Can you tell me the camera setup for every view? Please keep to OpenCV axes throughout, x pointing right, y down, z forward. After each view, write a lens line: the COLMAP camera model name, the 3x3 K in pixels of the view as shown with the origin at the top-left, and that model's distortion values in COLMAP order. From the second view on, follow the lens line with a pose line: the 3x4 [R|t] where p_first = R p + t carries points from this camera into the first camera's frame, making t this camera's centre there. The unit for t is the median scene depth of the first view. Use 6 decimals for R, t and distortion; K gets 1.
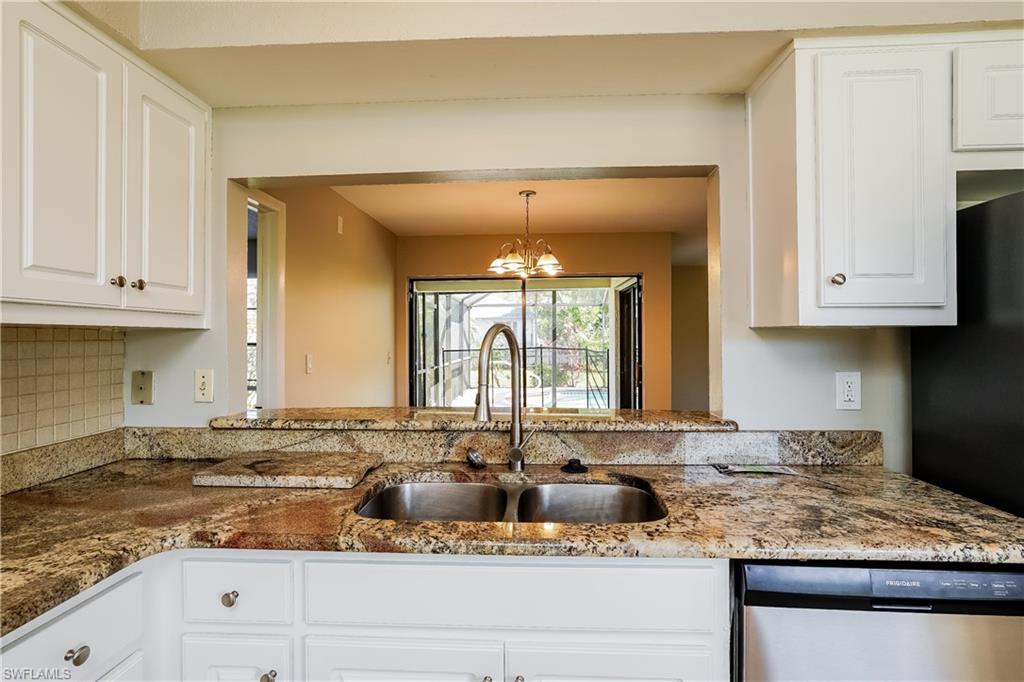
lens RADIAL K [[509.0, 0, 506.3], [0, 509.0, 338.2], [0, 0, 1]] dist [-0.016906, 0.000586]
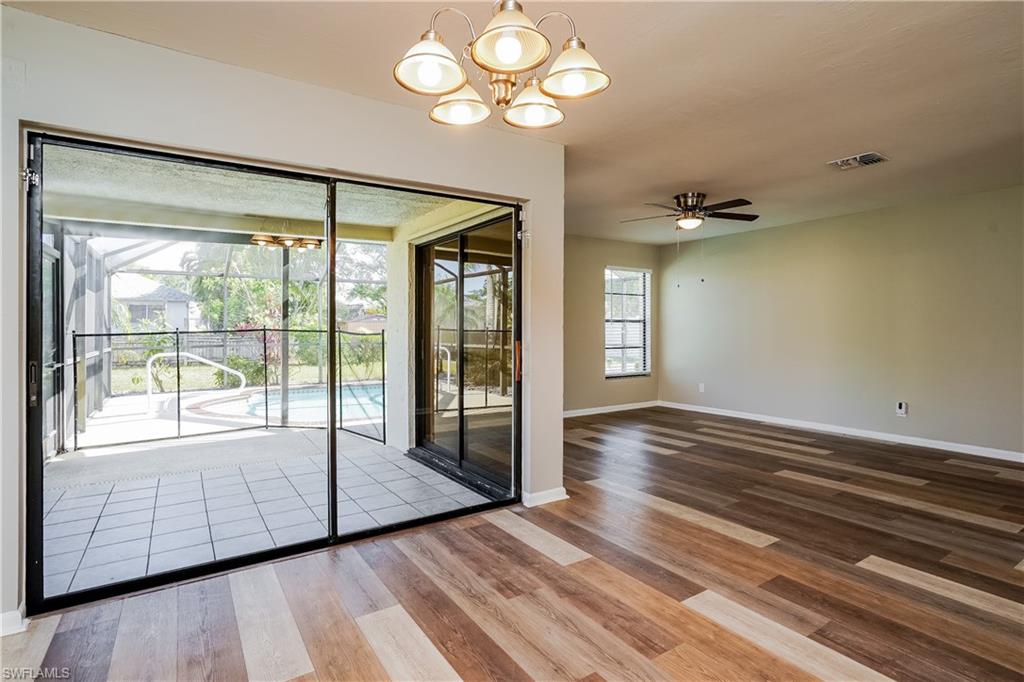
lens RADIAL K [[509.0, 0, 510.1], [0, 509.0, 333.2], [0, 0, 1]] dist [-0.016906, 0.000586]
pose [[0.802681, -0.002744, 0.596402, -0.066469], [-0.001721, 0.999975, 0.006918, 0.017531], [-0.596406, -0.006579, 0.802656, 0.258783]]
